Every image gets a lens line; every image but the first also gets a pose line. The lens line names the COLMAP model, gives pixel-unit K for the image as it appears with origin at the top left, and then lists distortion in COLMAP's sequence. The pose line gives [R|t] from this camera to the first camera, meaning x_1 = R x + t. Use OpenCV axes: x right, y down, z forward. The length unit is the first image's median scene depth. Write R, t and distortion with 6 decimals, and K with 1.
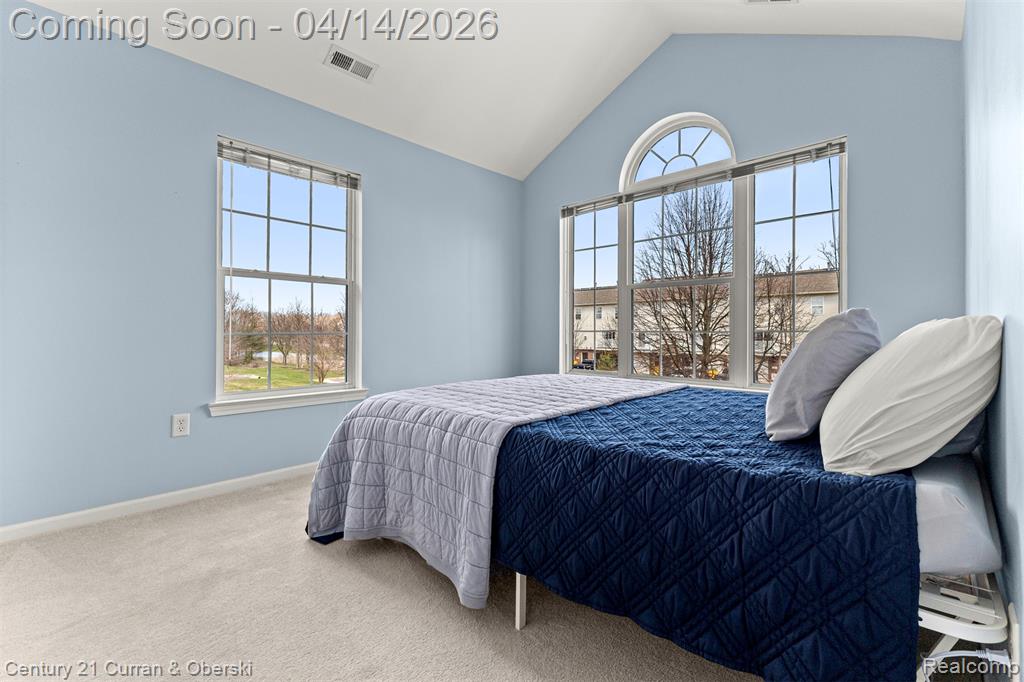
lens RADIAL K [[440.6, 0, 512.7], [0, 440.6, 334.7], [0, 0, 1]] dist [0.006498, -0.001497]
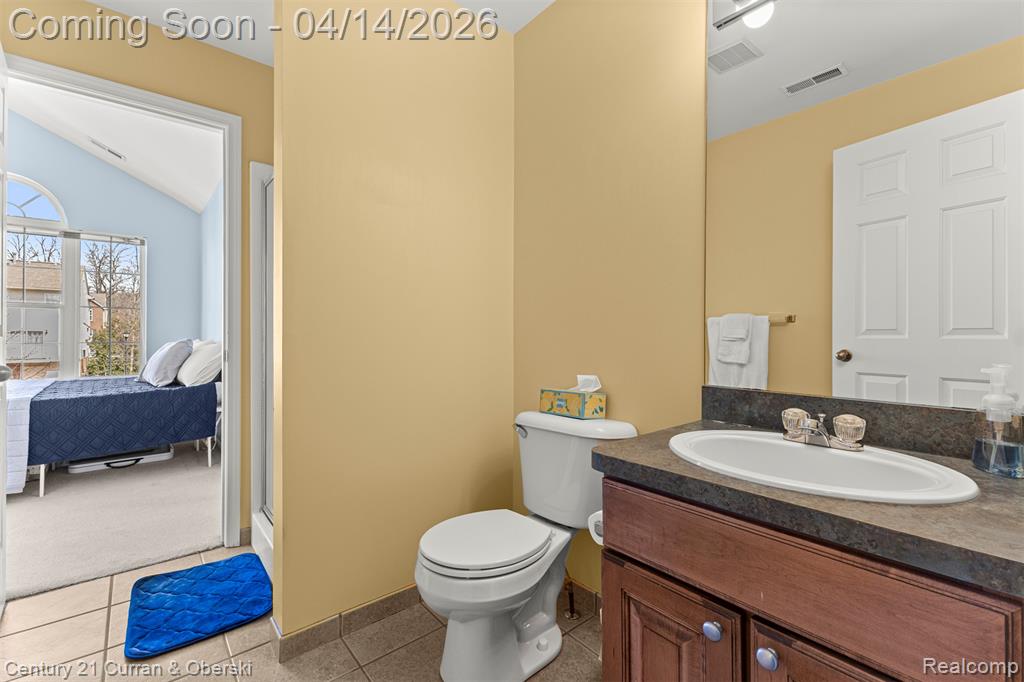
lens RADIAL K [[440.6, 0, 512.7], [0, 440.6, 340.7], [0, 0, 1]] dist [0.006498, -0.001497]
pose [[0.094399, 0.005243, 0.995521, -1.974765], [0.002602, 0.999981, -0.005513, -0.023205], [-0.995531, 0.003111, 0.094383, -1.472962]]
